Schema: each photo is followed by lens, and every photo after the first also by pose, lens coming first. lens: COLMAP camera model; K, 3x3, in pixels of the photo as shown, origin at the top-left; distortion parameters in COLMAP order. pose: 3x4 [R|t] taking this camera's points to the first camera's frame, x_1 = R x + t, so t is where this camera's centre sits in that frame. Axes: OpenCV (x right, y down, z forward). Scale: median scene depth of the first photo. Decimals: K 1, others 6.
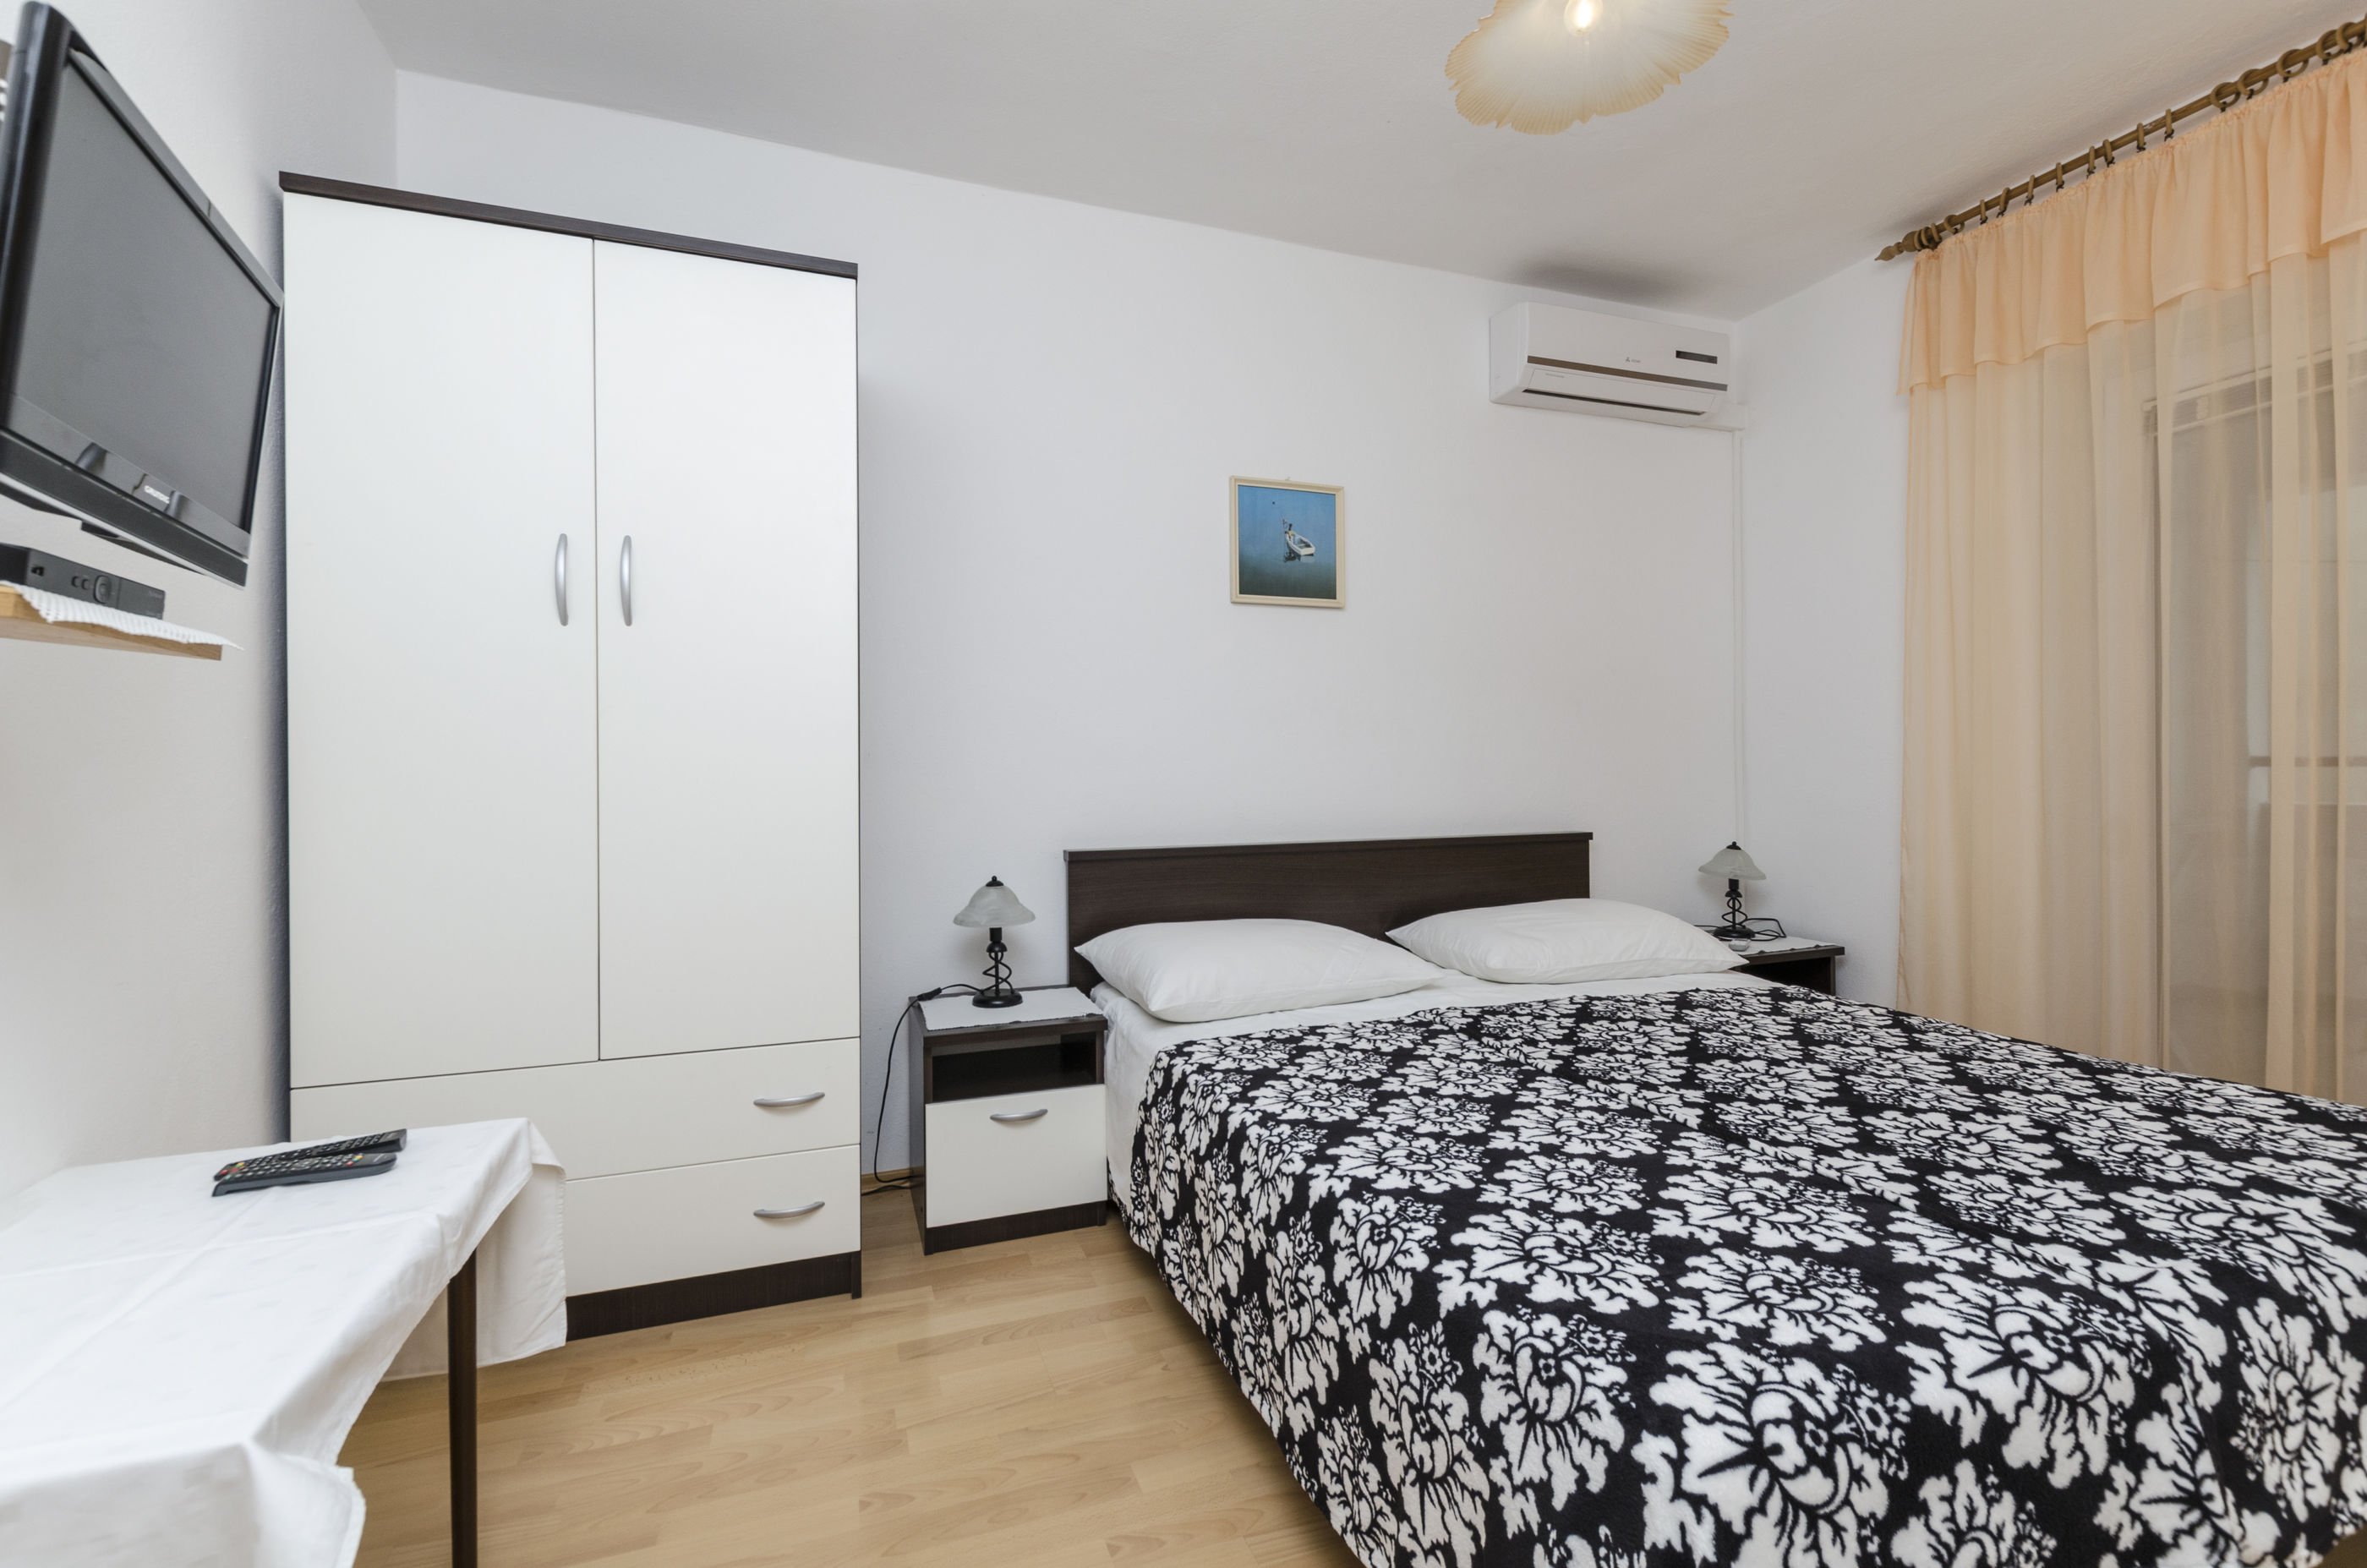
lens RADIAL K [[1026.2, 0, 1176.1], [0, 1026.2, 767.8], [0, 0, 1]] dist [0.012630, -0.006488]
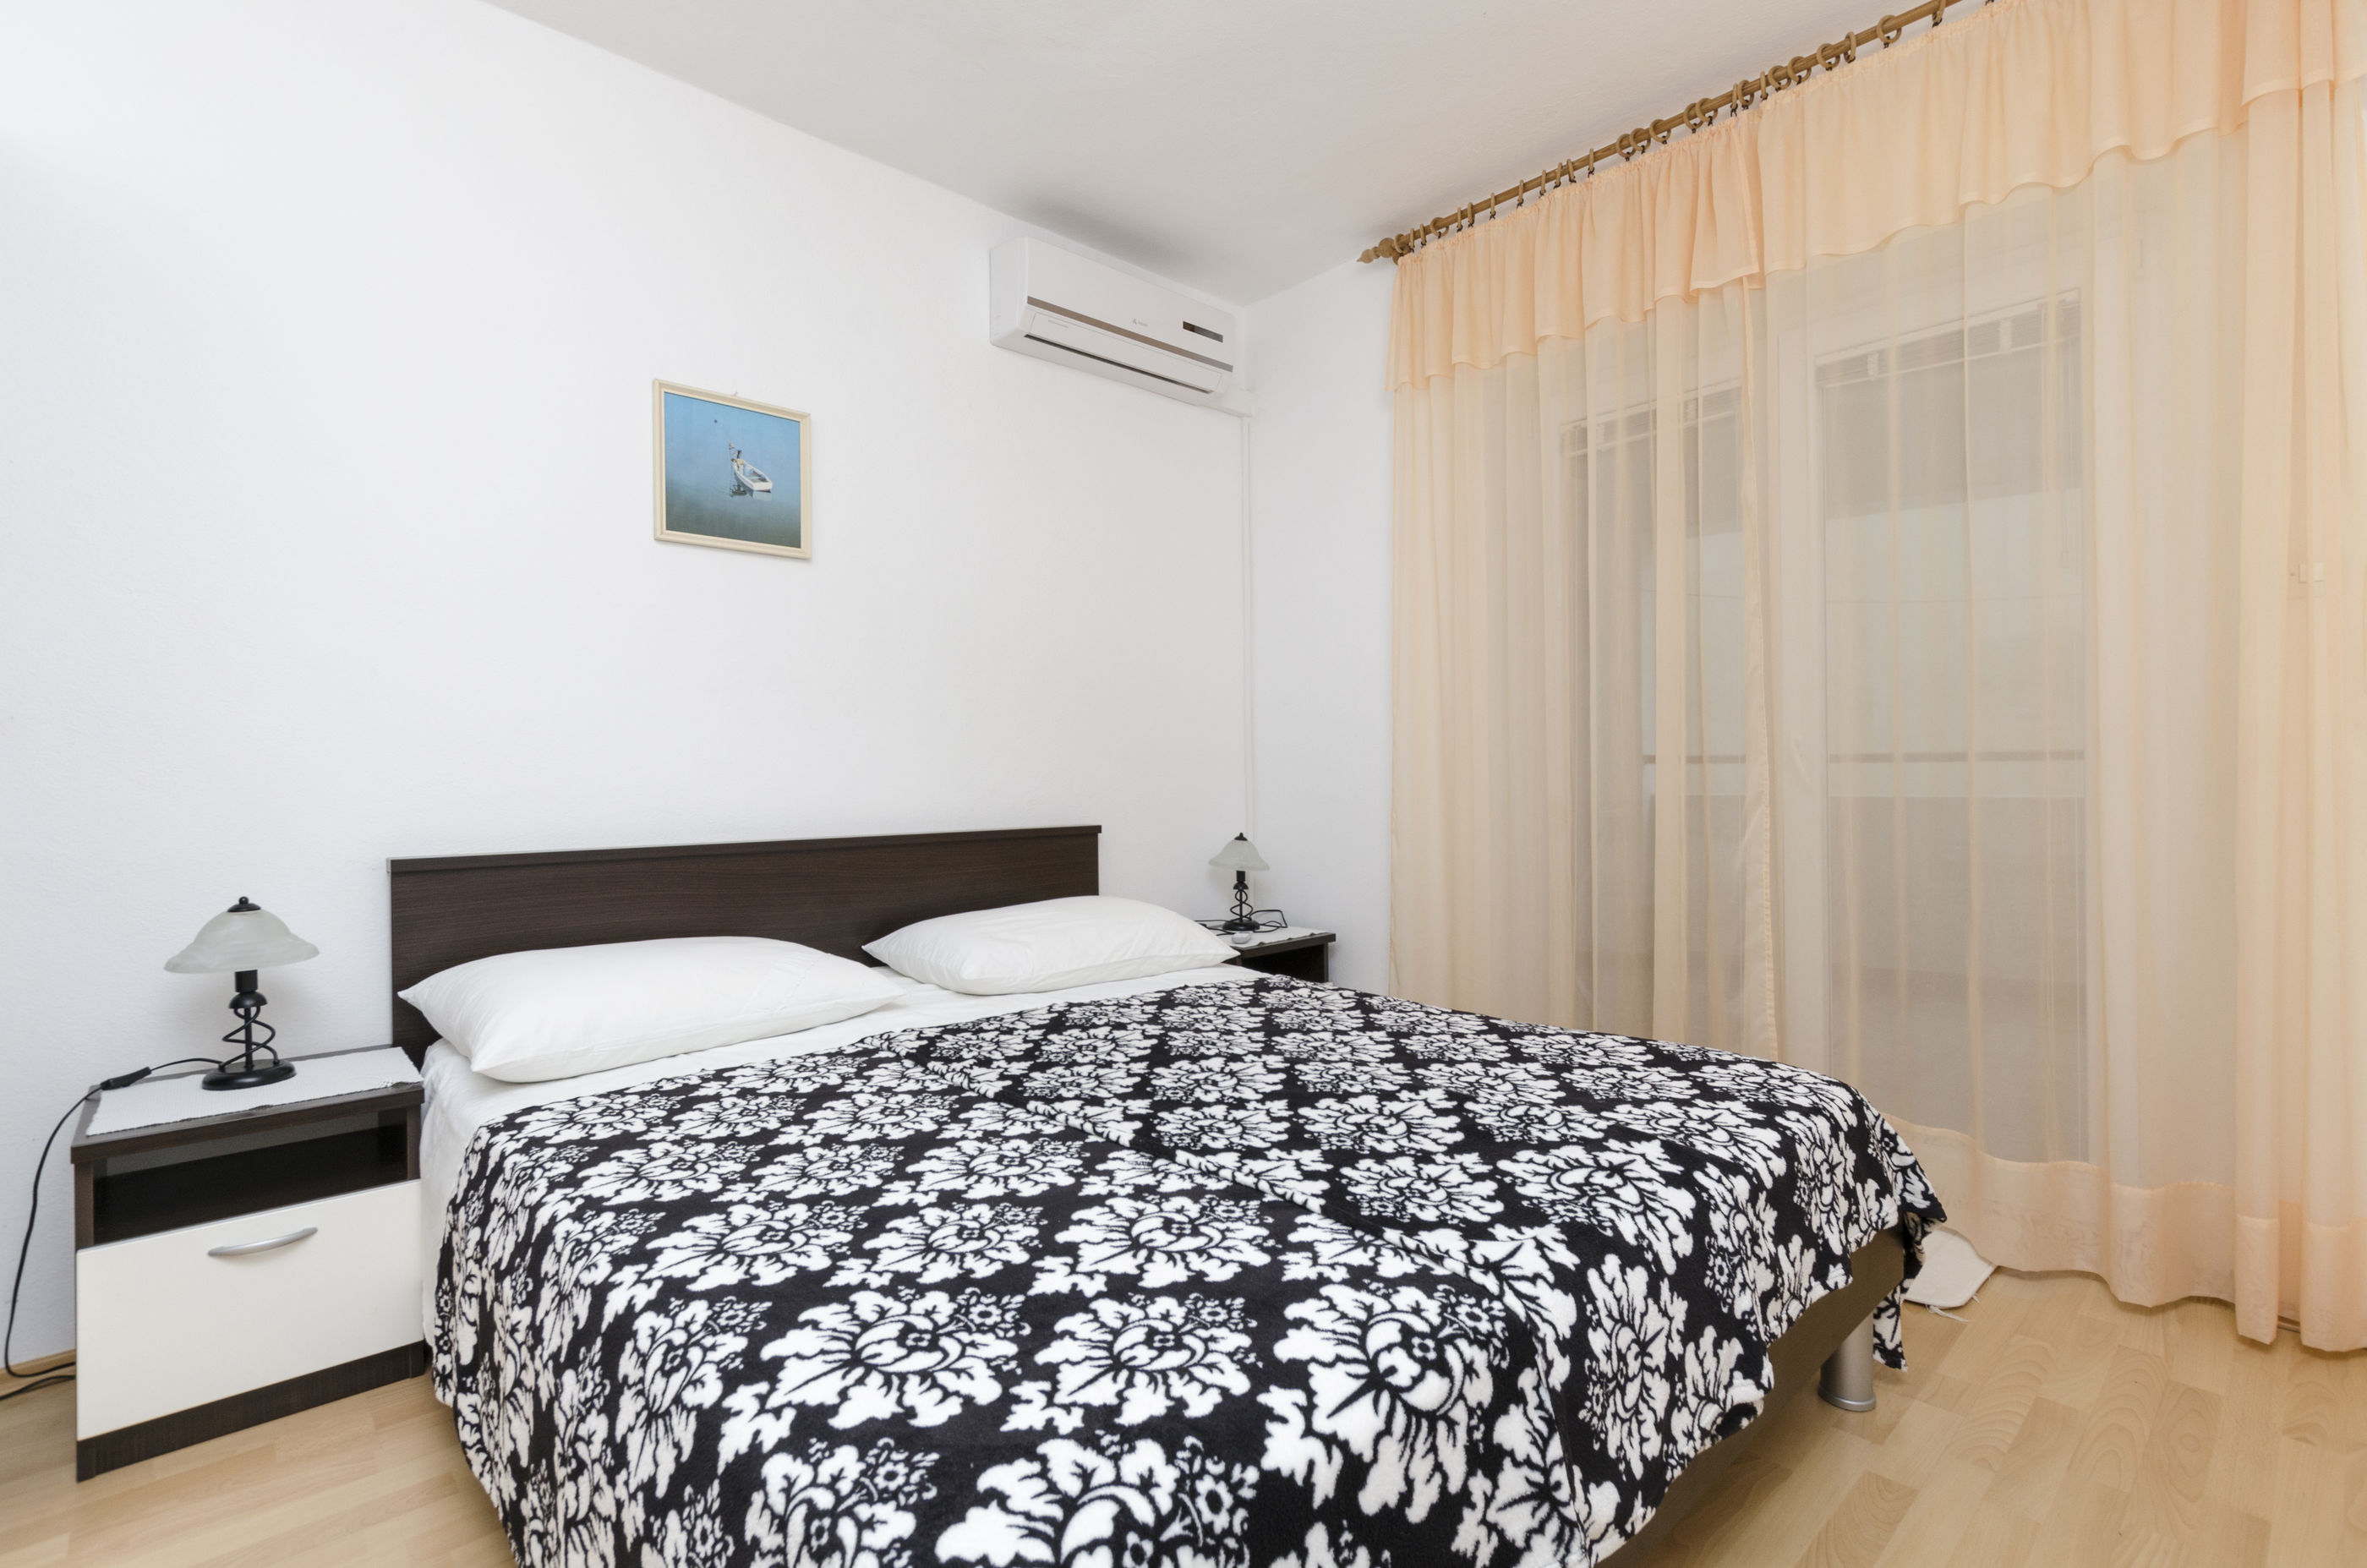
lens RADIAL K [[1062.1, 0, 1200.9], [0, 1062.1, 773.7], [0, 0, 1]] dist [-0.000974, -0.000768]
pose [[0.922637, 0.003601, 0.385653, 0.276454], [-0.000114, 0.999959, -0.009064, 0.058454], [-0.385670, 0.008319, 0.922599, 0.192801]]
